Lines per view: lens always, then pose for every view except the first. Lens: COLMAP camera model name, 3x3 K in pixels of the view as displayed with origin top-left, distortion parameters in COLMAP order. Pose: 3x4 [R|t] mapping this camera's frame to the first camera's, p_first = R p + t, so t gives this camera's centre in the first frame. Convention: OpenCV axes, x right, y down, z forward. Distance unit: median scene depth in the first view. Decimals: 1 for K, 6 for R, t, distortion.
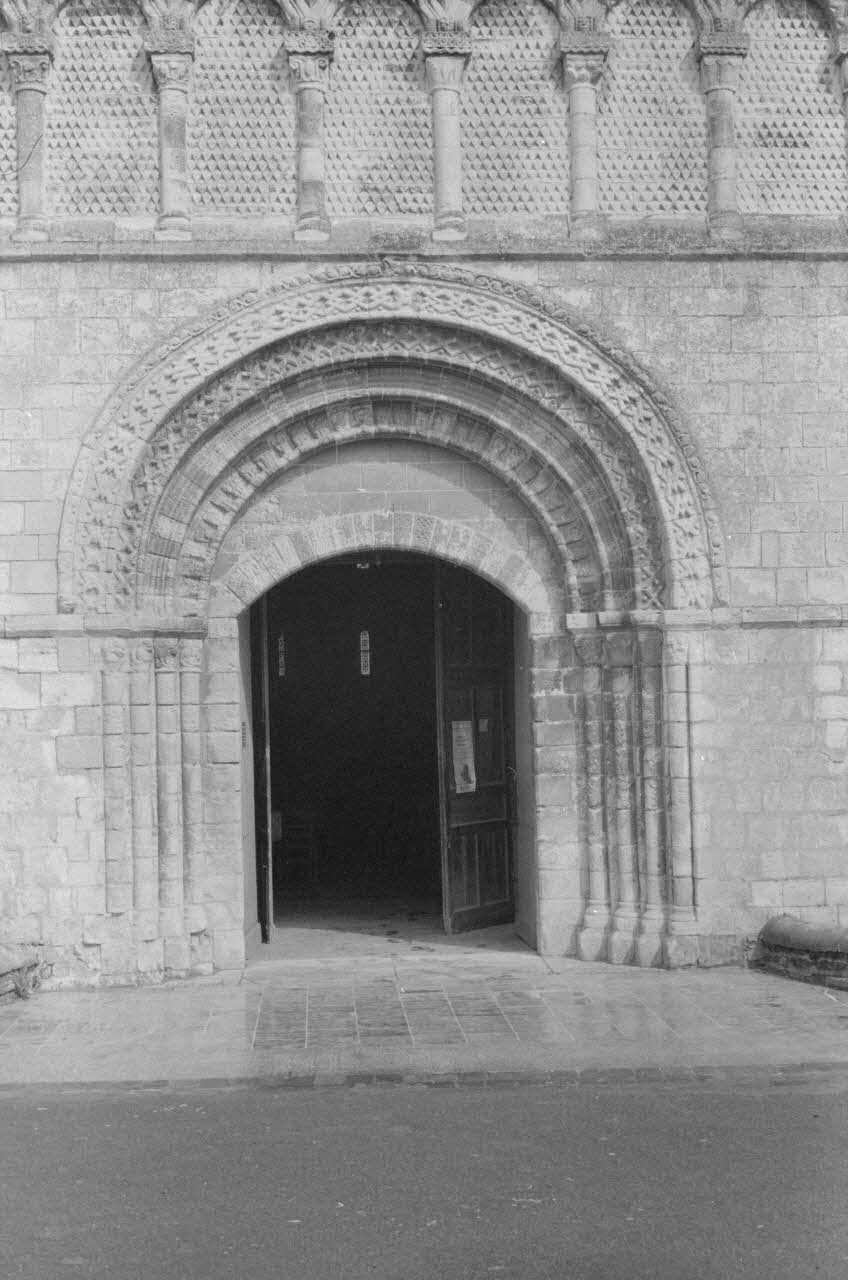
lens RADIAL K [[1929.1, 0, 431.1], [0, 1929.1, 668.5], [0, 0, 1]] dist [0.005433, -0.120831]
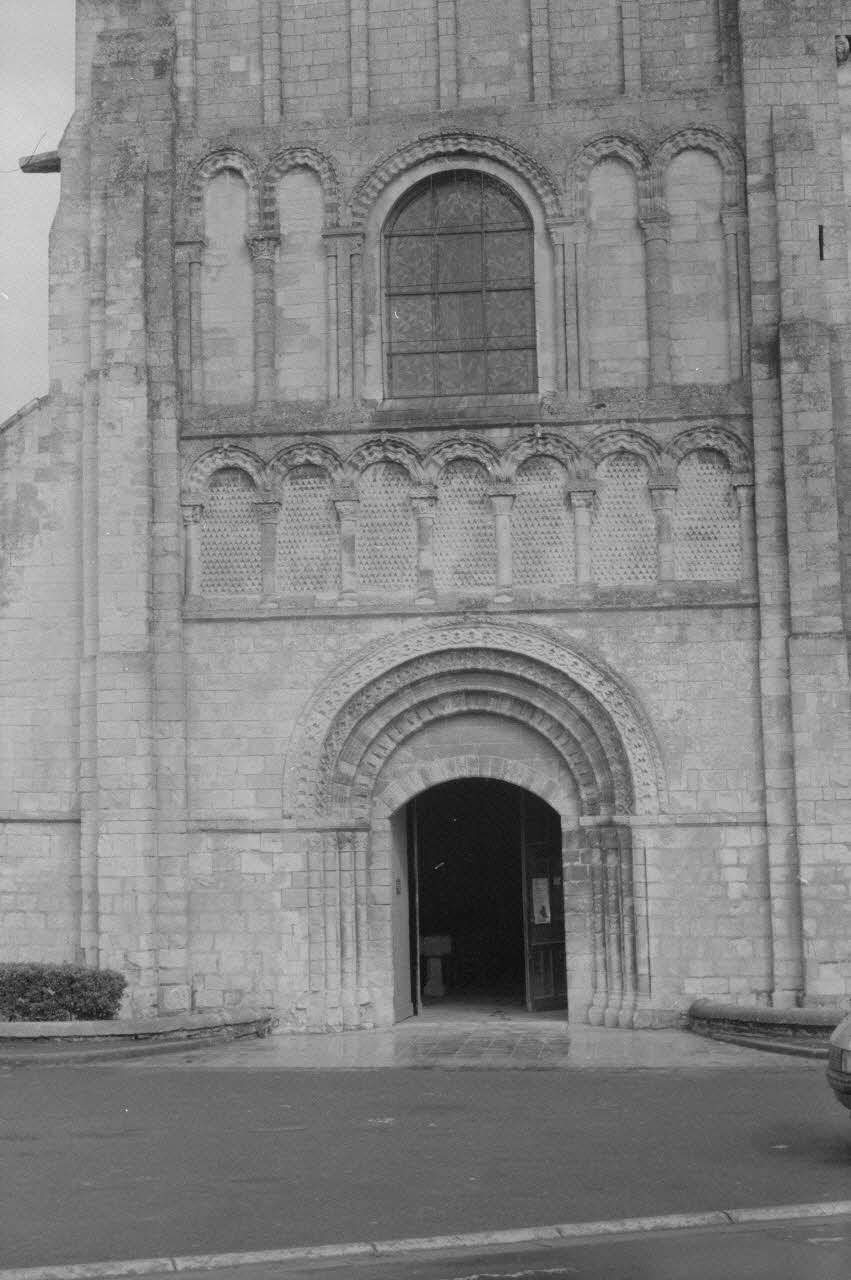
lens RADIAL K [[1897.3, 0, 389.9], [0, 1897.3, 640.8], [0, 0, 1]] dist [0.009929, -0.164524]
pose [[0.982734, -0.017940, -0.184153, 0.221302], [0.002507, 0.996488, -0.083699, -0.044388], [0.185008, 0.081792, 0.979327, -0.682759]]
